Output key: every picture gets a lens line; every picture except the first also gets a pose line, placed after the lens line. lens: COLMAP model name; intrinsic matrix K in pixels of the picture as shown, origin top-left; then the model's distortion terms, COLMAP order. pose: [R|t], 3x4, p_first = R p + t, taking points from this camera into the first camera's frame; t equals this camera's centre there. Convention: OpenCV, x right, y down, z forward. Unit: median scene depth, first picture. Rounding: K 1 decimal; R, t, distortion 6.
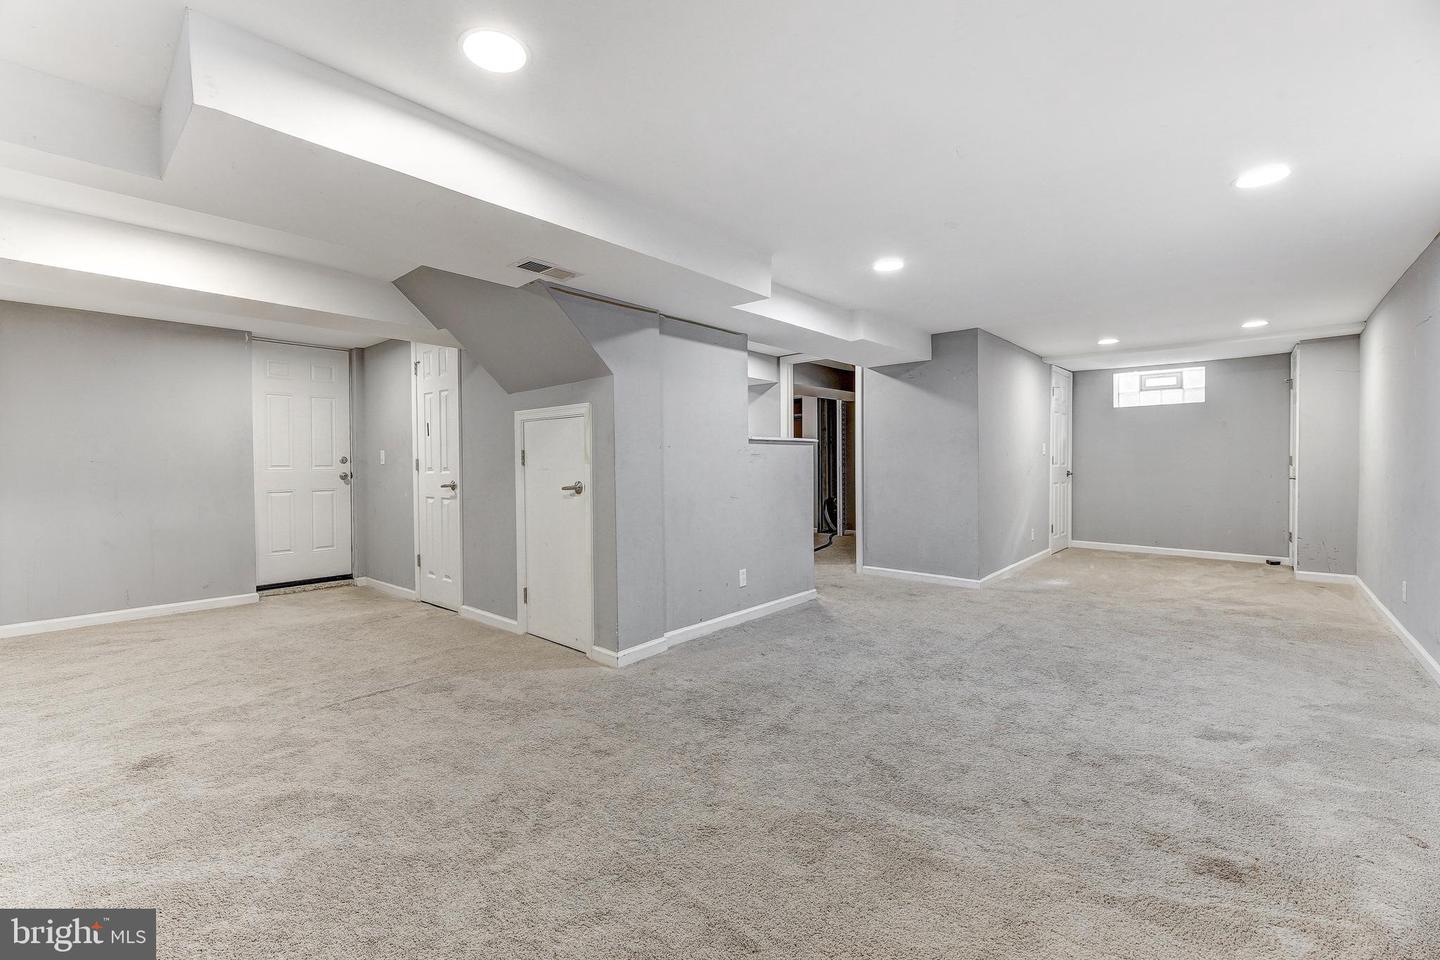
lens RADIAL K [[594.6, 0, 719.0], [0, 594.6, 461.6], [0, 0, 1]] dist [-0.000568, -0.000181]
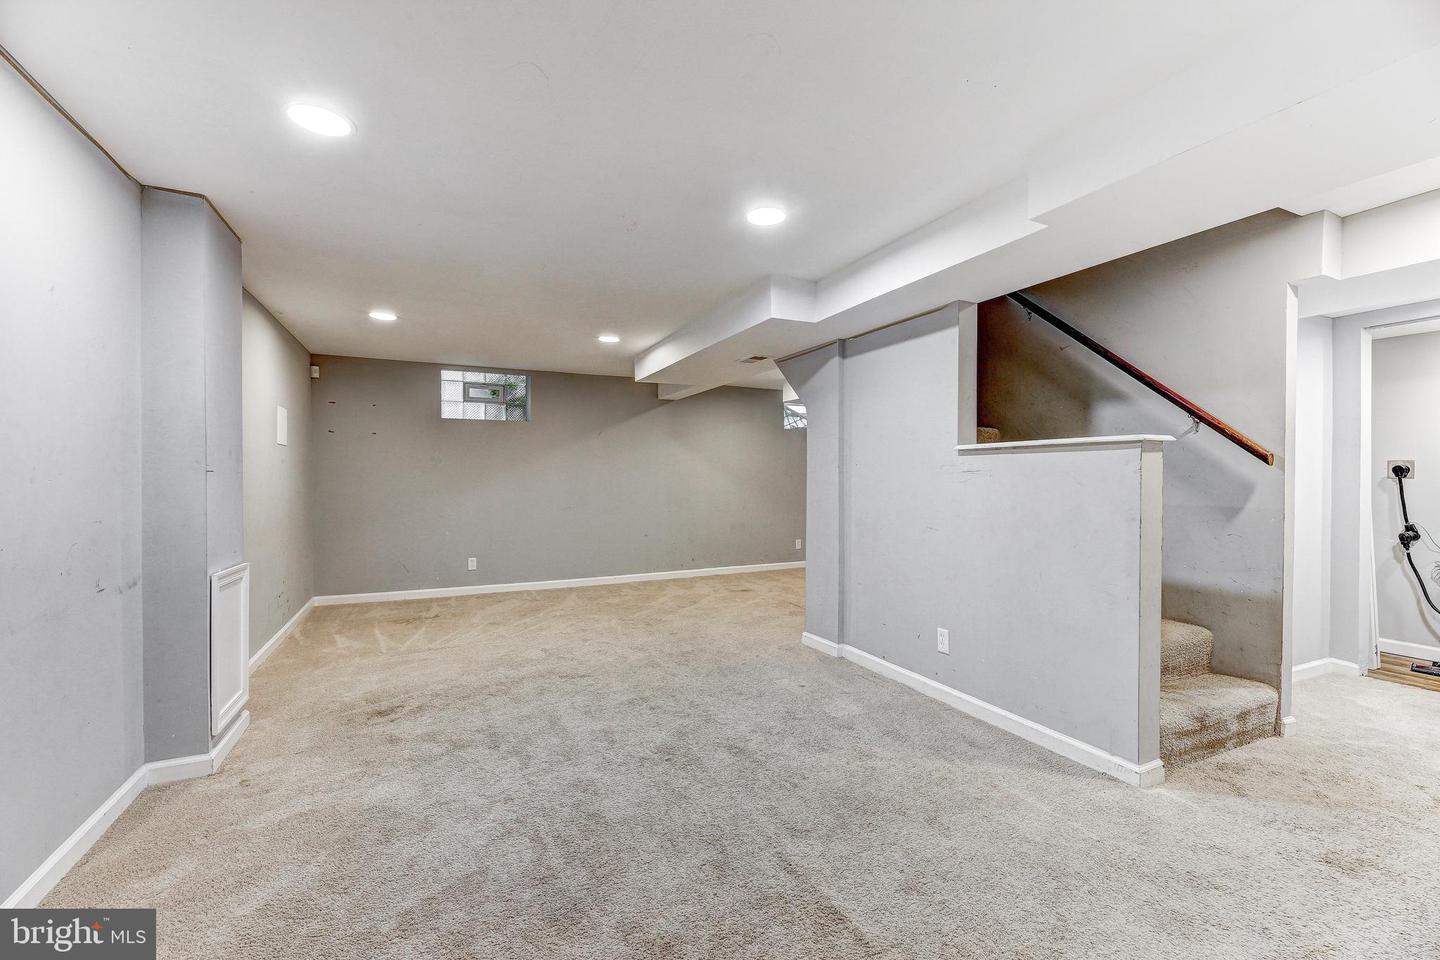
lens RADIAL K [[600.3, 0, 716.9], [0, 600.3, 481.9], [0, 0, 1]] dist [-0.000861, -0.000448]
pose [[-0.399505, 0.015231, -0.916605, 1.356127], [0.002198, 0.999875, 0.015657, -0.019515], [0.916728, 0.004240, -0.399488, 1.705353]]
